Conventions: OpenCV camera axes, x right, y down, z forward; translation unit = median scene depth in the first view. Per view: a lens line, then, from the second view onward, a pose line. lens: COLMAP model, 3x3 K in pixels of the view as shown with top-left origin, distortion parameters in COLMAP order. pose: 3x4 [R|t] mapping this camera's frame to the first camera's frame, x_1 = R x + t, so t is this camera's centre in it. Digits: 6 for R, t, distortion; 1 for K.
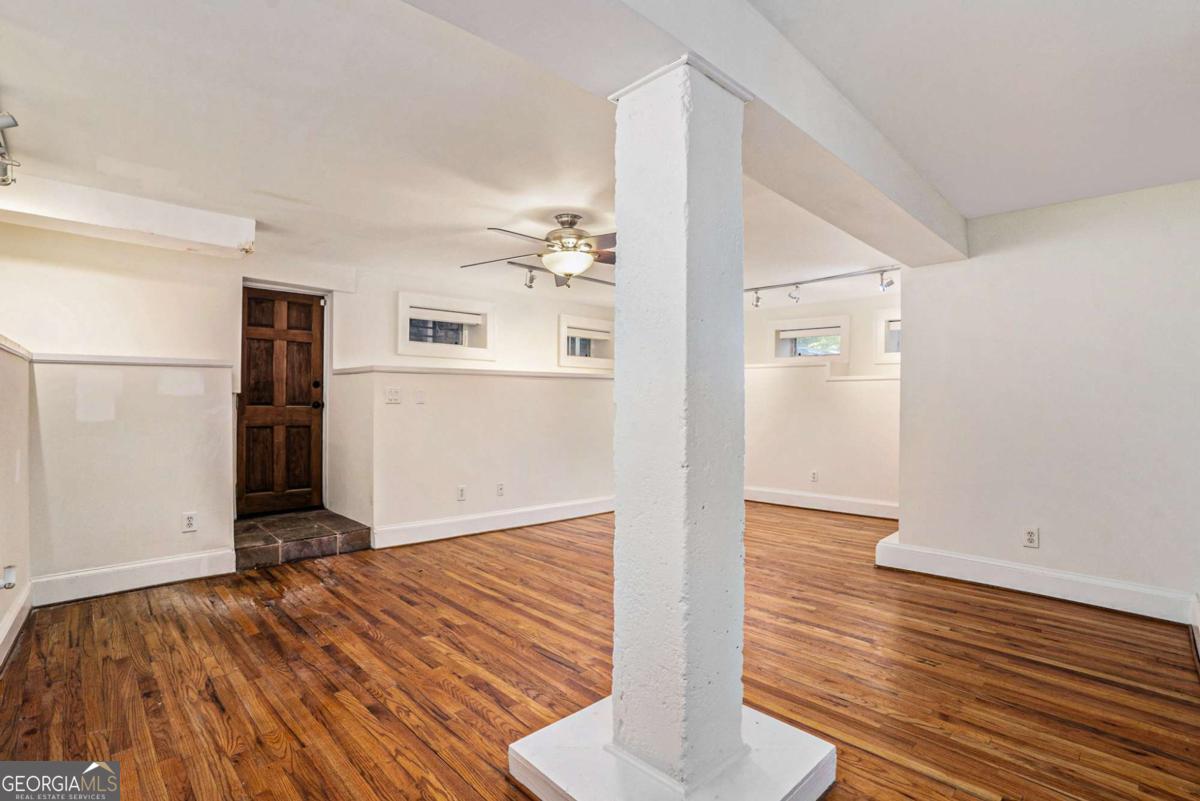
lens RADIAL K [[563.7, 0, 597.8], [0, 563.7, 398.0], [0, 0, 1]] dist [-0.054737, 0.024361]
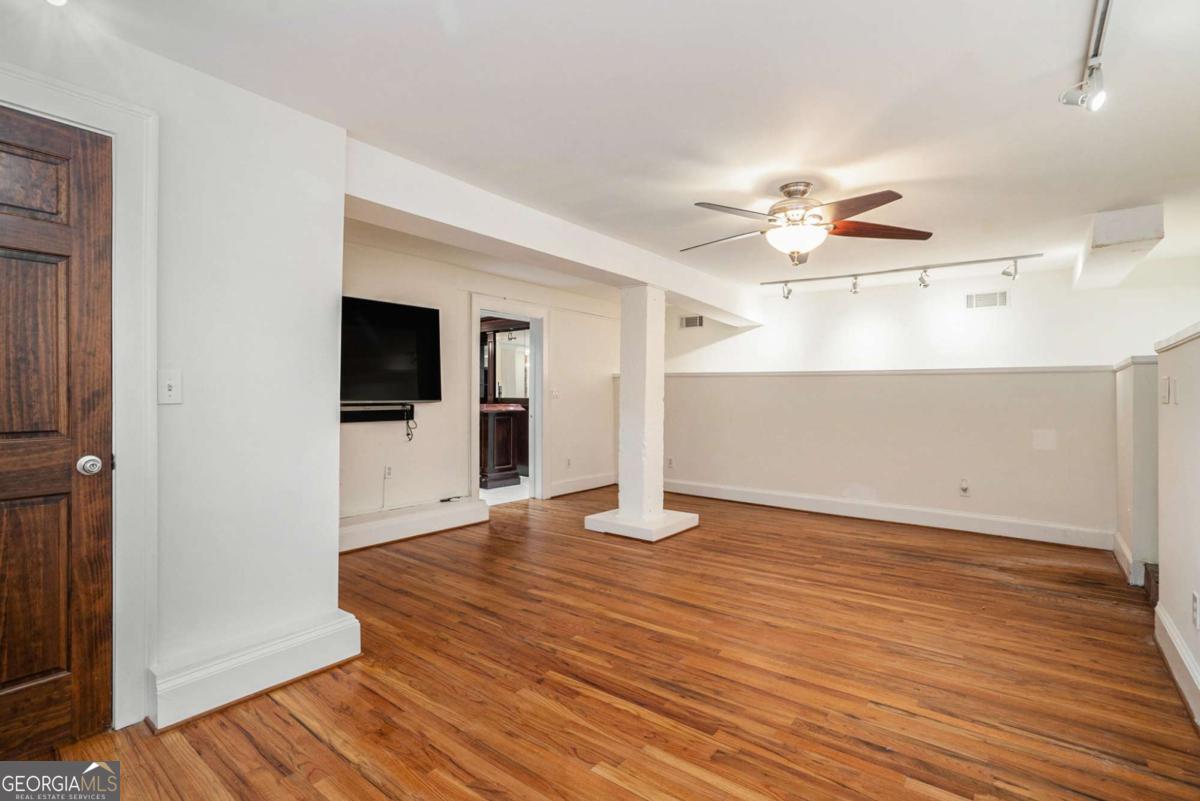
lens RADIAL K [[563.7, 0, 597.8], [0, 563.7, 398.0], [0, 0, 1]] dist [-0.054737, 0.024361]
pose [[-0.990362, -0.019311, -0.137151, 0.387676], [-0.017966, 0.999778, -0.011041, 0.029911], [0.137334, -0.008470, -0.990489, 1.910663]]
